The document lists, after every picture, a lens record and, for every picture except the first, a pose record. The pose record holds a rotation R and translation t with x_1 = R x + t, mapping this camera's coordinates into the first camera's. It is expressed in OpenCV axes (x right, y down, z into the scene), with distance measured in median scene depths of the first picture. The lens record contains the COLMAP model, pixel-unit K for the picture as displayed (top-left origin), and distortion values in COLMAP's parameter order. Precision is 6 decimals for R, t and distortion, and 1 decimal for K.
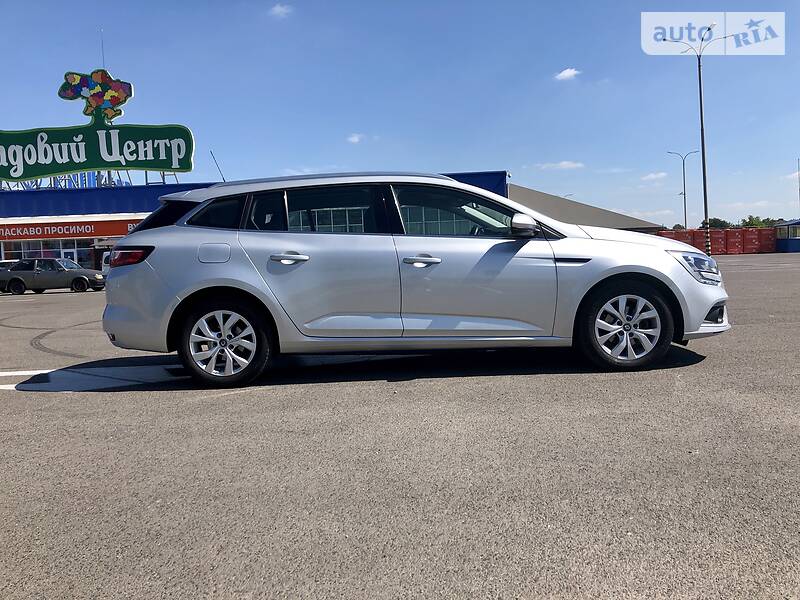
lens RADIAL K [[669.4, 0, 411.4], [0, 669.4, 300.3], [0, 0, 1]] dist [0.033079, -0.024637]
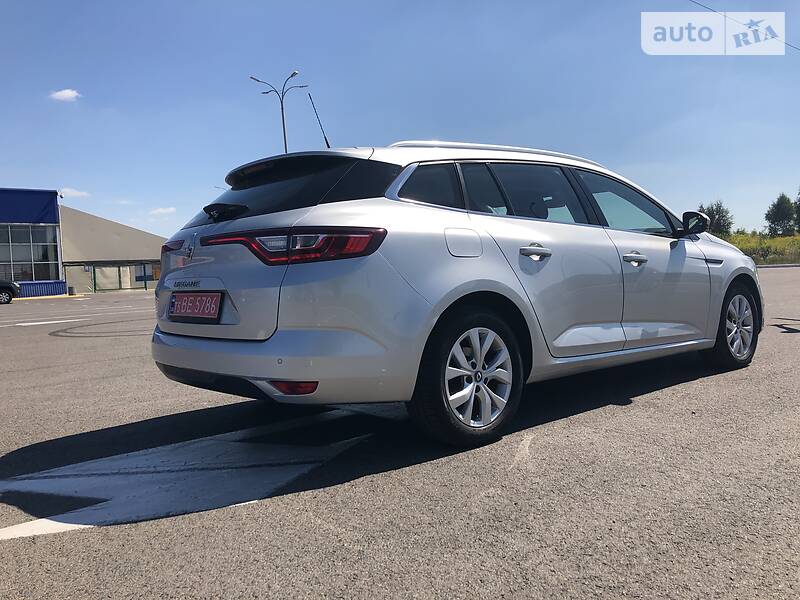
lens RADIAL K [[669.4, 0, 393.8], [0, 669.4, 306.0], [0, 0, 1]] dist [0.033079, -0.024637]
pose [[0.774714, -0.027804, 0.631700, -0.090747], [0.054392, 0.998260, -0.022768, 0.000497], [-0.629968, 0.051998, 0.774878, 0.062939]]
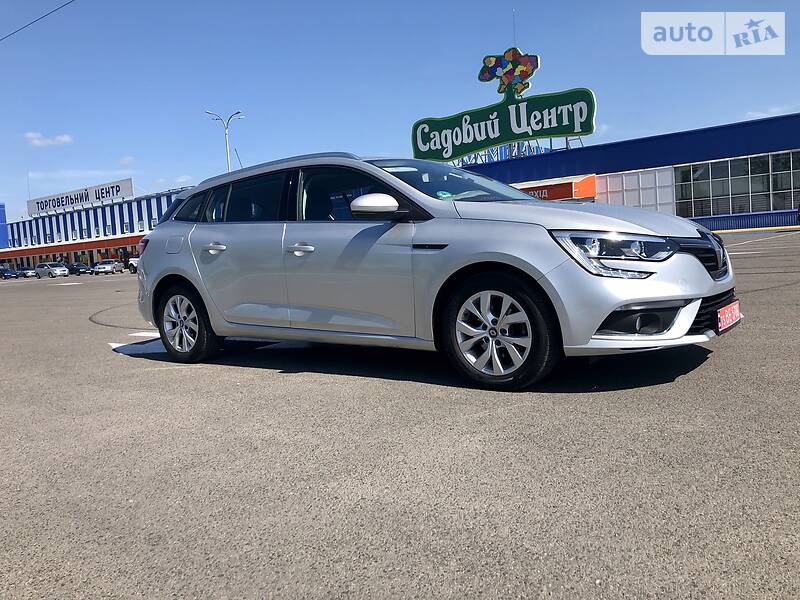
lens RADIAL K [[669.4, 0, 398.7], [0, 669.4, 298.8], [0, 0, 1]] dist [0.033079, -0.024637]
pose [[0.776275, 0.034319, -0.629460, 0.085956], [0.001979, 0.998379, 0.056872, -0.005066], [0.630392, -0.045394, 0.774949, 0.041255]]
